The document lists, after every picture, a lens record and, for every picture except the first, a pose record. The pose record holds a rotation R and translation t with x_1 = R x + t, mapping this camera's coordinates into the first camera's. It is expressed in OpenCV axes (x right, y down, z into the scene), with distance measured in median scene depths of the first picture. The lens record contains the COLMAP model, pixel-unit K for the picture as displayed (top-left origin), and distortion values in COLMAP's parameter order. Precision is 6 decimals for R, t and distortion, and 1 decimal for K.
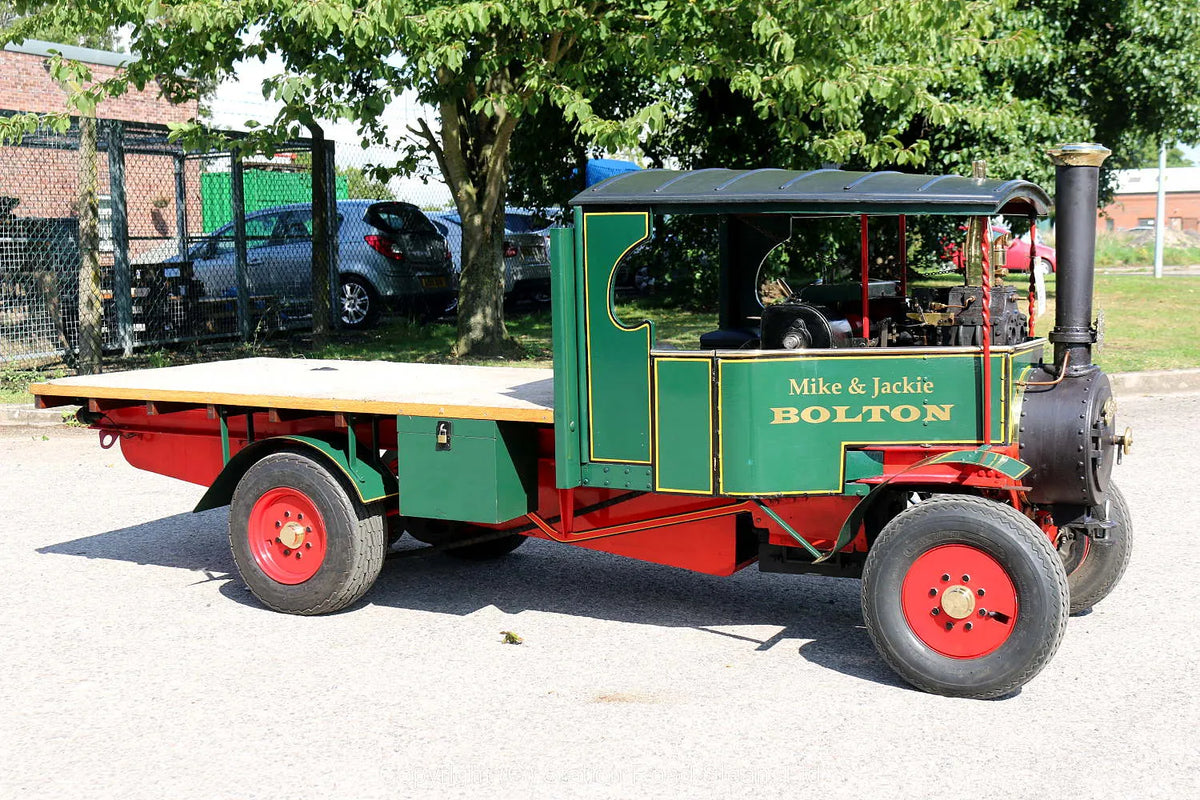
lens RADIAL K [[1574.2, 0, 557.4], [0, 1574.2, 359.5], [0, 0, 1]] dist [-0.077350, -0.006508]
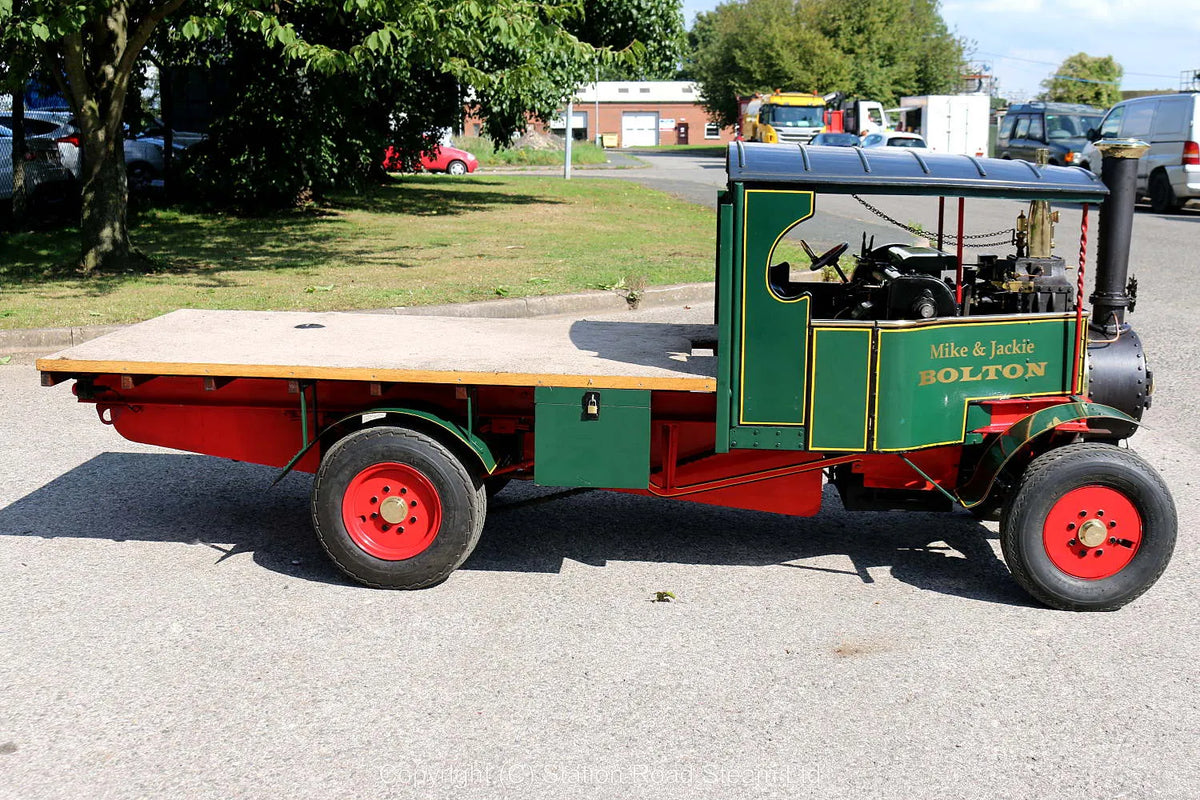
lens RADIAL K [[1382.7, 0, 568.2], [0, 1382.7, 373.2], [0, 0, 1]] dist [-0.096323, 0.010709]
pose [[0.913462, -0.046050, 0.404310, -0.424315], [0.007534, 0.995320, 0.096343, -0.055744], [-0.406855, -0.084959, 0.909533, 0.190678]]
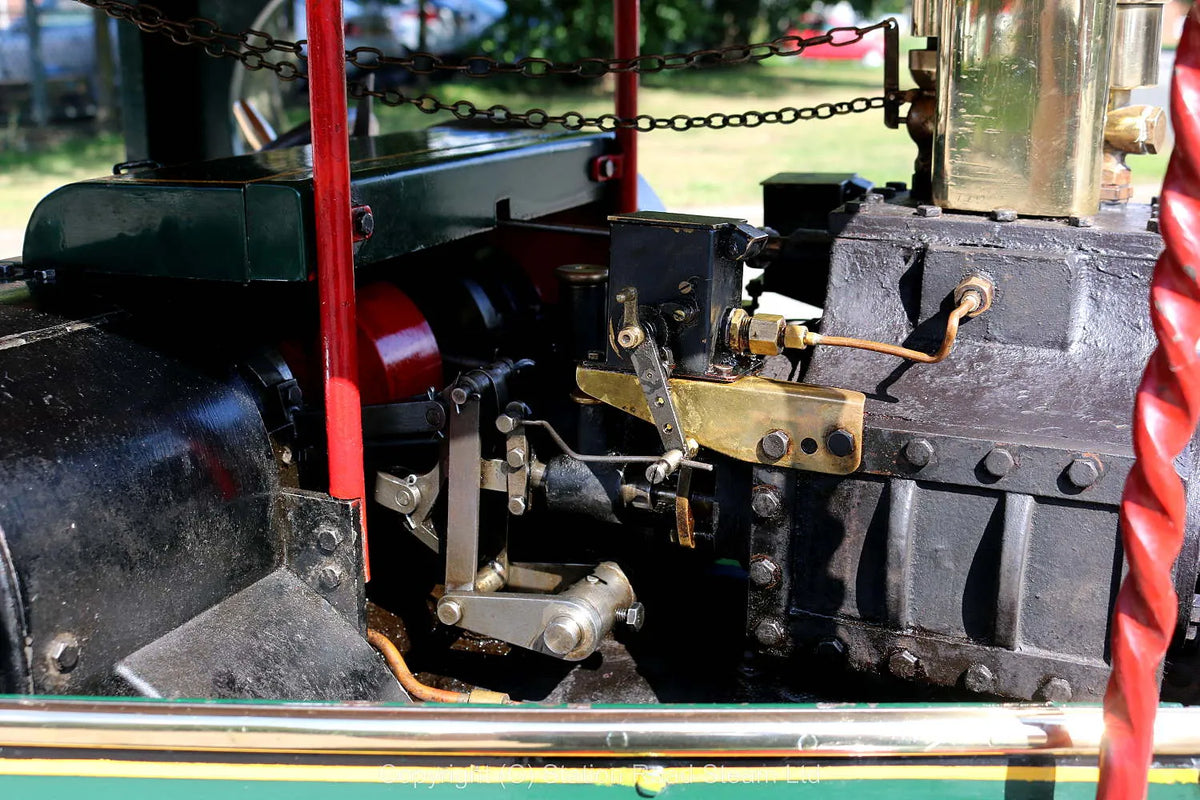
lens RADIAL K [[1318.7, 0, 577.4], [0, 1318.7, 359.2], [0, 0, 1]] dist [-0.089474, 0.012349]
pose [[0.996964, -0.002081, 0.077842, 0.192024], [-0.011712, 0.984265, 0.176312, -0.050050], [-0.076984, -0.176688, 0.981252, 0.783053]]
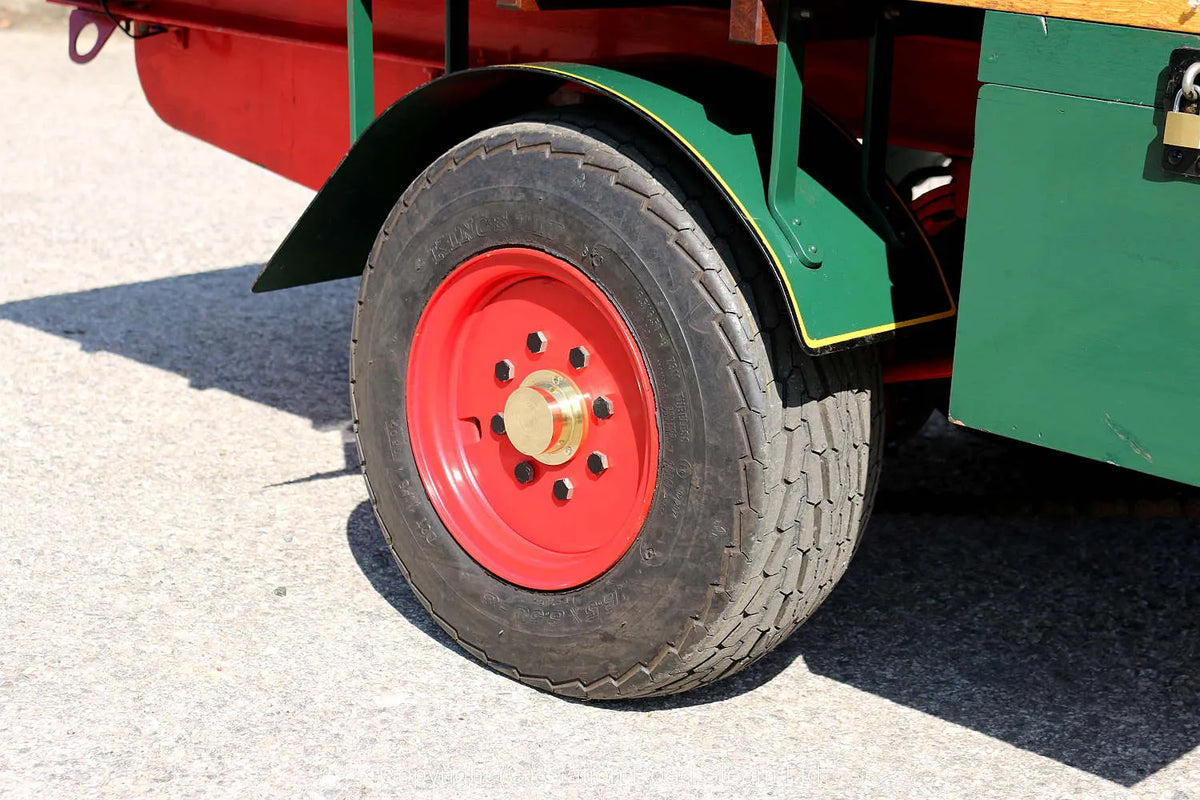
lens RADIAL K [[2130.4, 0, 600.0], [0, 2130.4, 400.0], [0, 0, 1]] dist [-0.042694, -0.053855]
pose [[0.971863, 0.119780, -0.202820, -0.084253], [-0.080464, 0.978078, 0.192065, 0.035072], [0.221379, -0.170341, 0.960195, 0.651553]]
